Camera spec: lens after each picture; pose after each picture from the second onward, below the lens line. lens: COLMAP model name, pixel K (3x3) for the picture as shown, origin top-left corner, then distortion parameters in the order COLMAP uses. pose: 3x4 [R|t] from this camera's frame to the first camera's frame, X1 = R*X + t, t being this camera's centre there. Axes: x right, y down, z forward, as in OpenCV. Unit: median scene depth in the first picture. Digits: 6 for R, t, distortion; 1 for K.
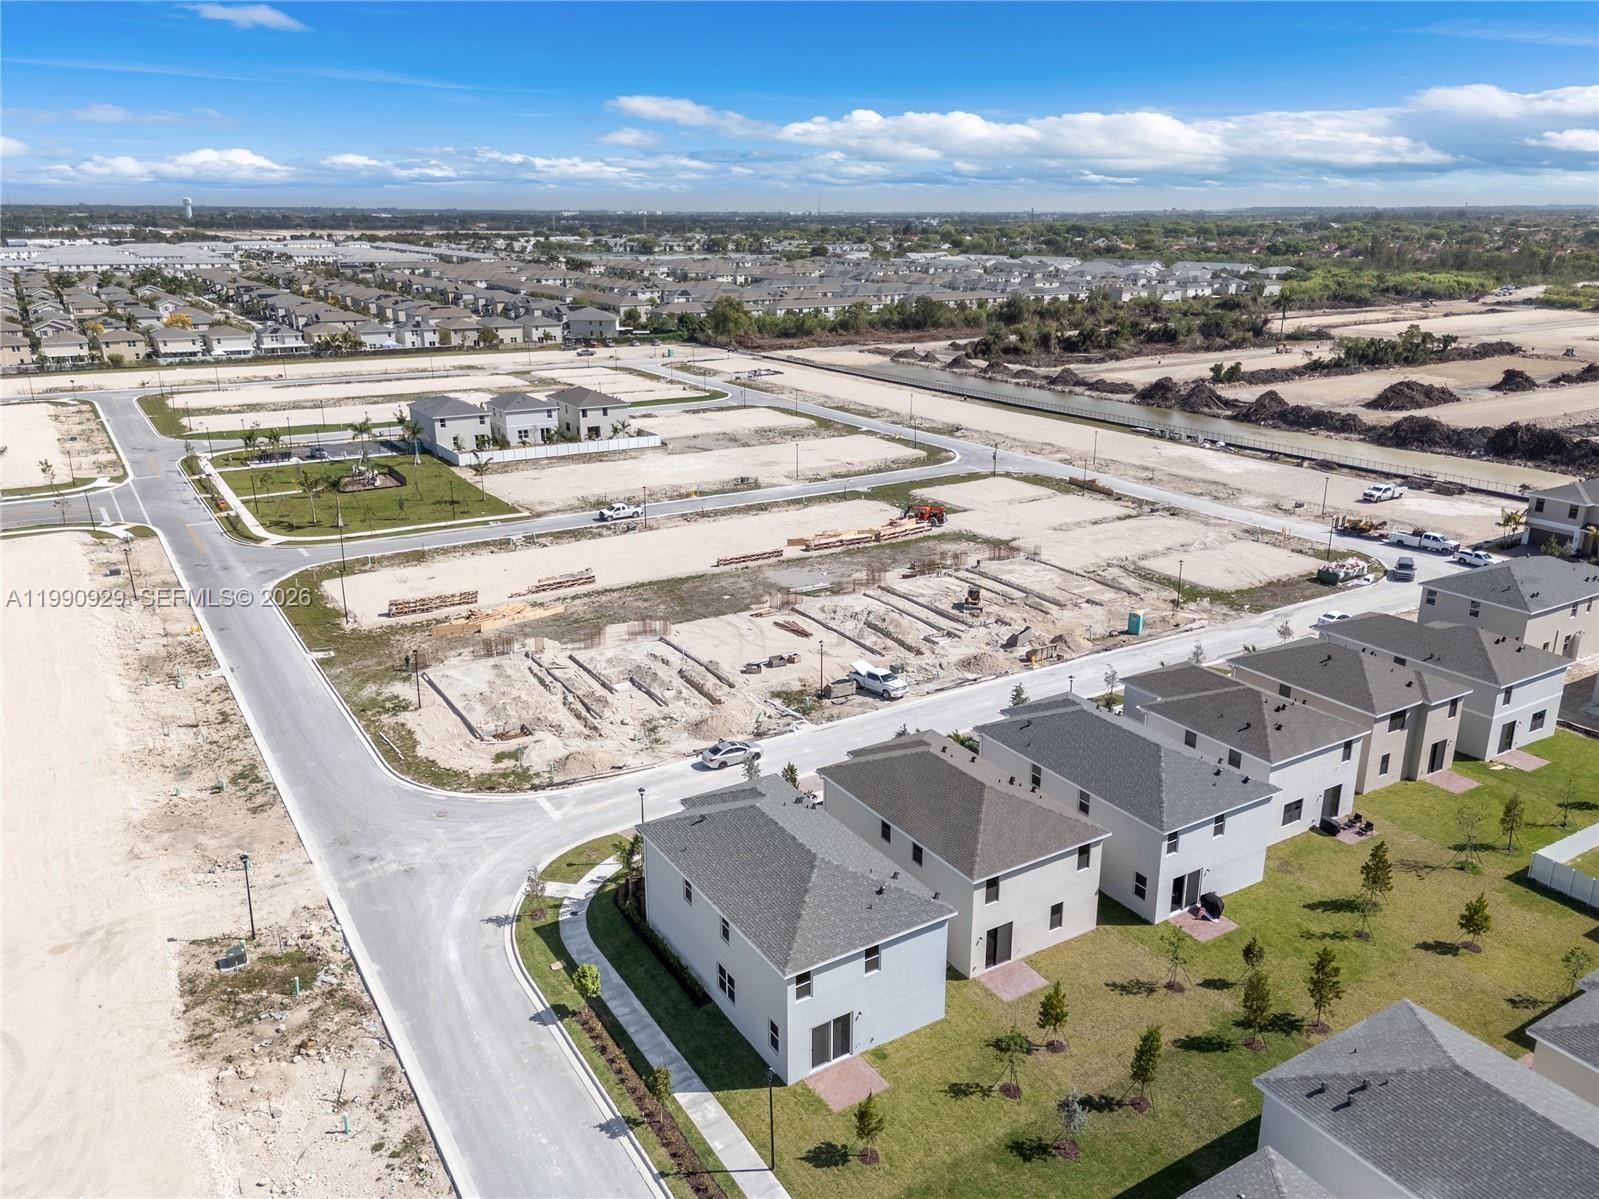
lens RADIAL K [[1193.0, 0, 792.9], [0, 1193.0, 584.1], [0, 0, 1]] dist [0.083214, -0.024408]
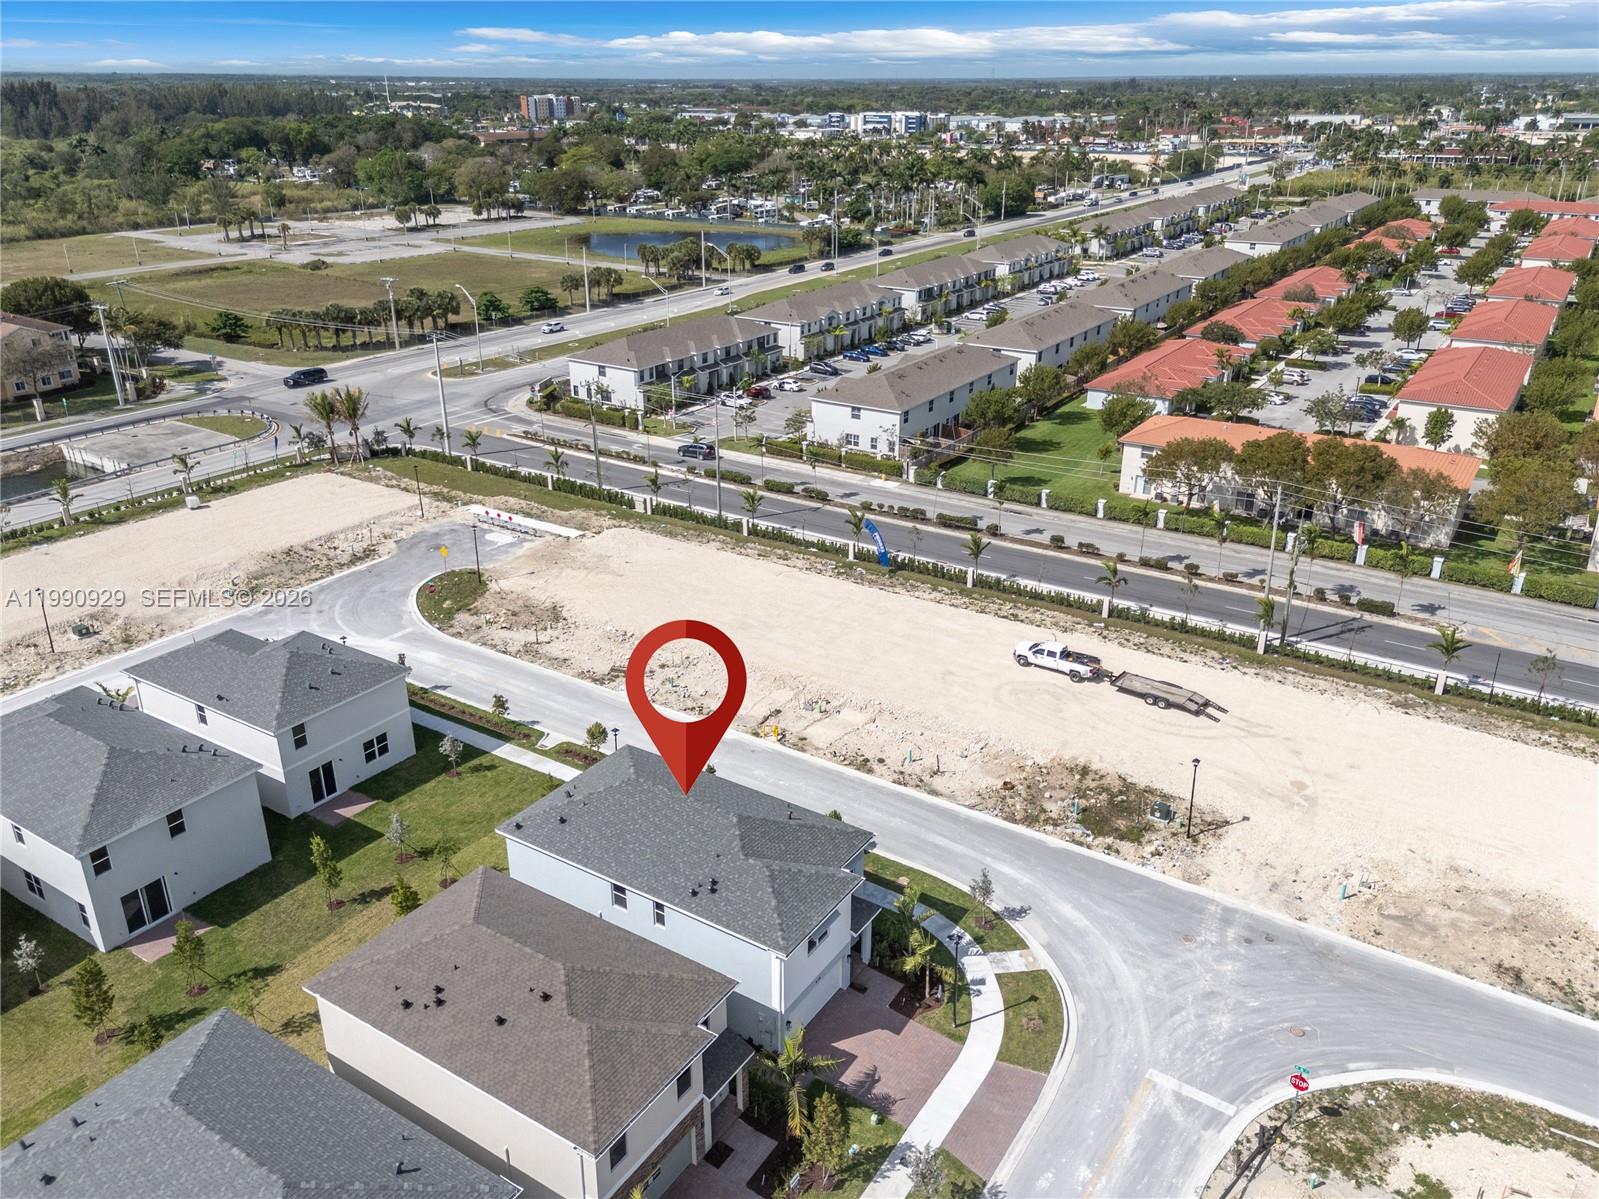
lens RADIAL K [[1193.0, 0, 807.0], [0, 1193.0, 600.2], [0, 0, 1]] dist [0.083214, -0.024408]
pose [[-0.902742, 0.167551, -0.396212, 0.177958], [-0.130390, 0.771130, 0.623183, -0.361473], [0.409946, 0.614236, -0.674284, 1.105308]]
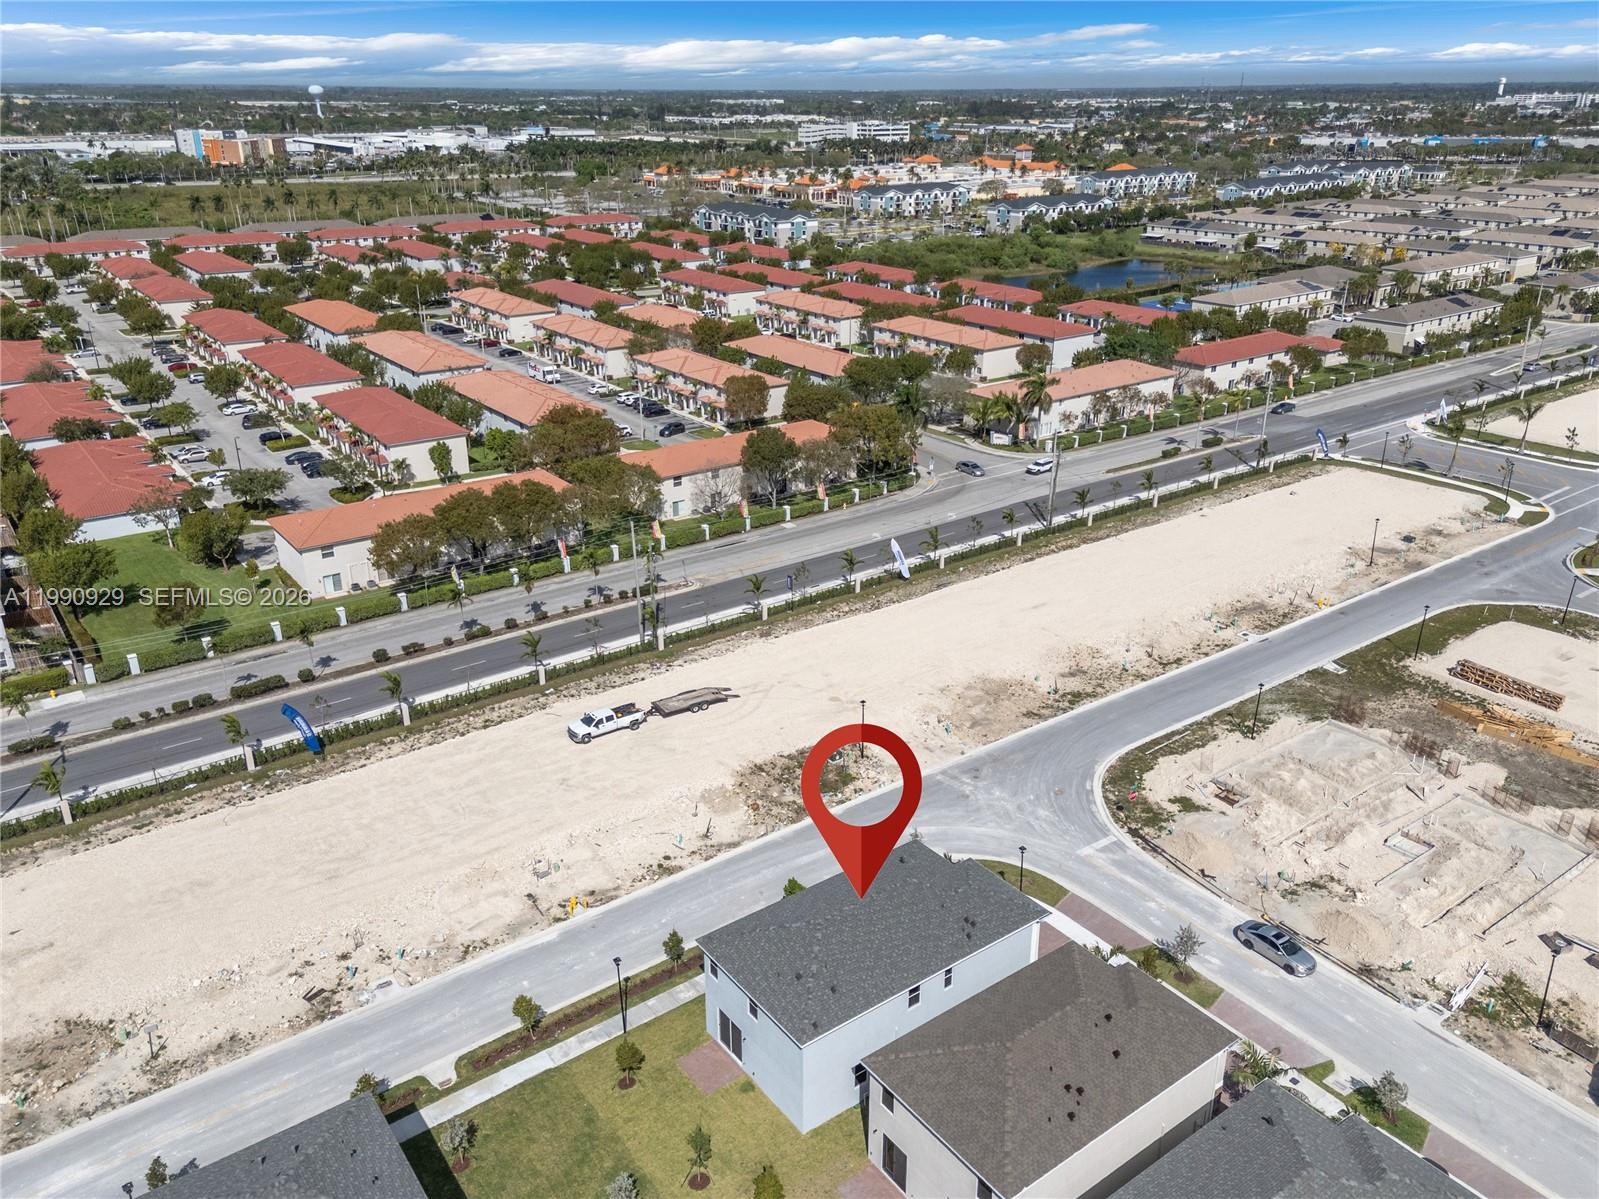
lens RADIAL K [[1193.0, 0, 794.4], [0, 1193.0, 608.2], [0, 0, 1]] dist [0.083214, -0.024408]
pose [[0.077931, 0.388558, -0.918123, 0.597692], [-0.291393, 0.889586, 0.351747, -0.260839], [0.953424, 0.240123, 0.182549, 0.477308]]
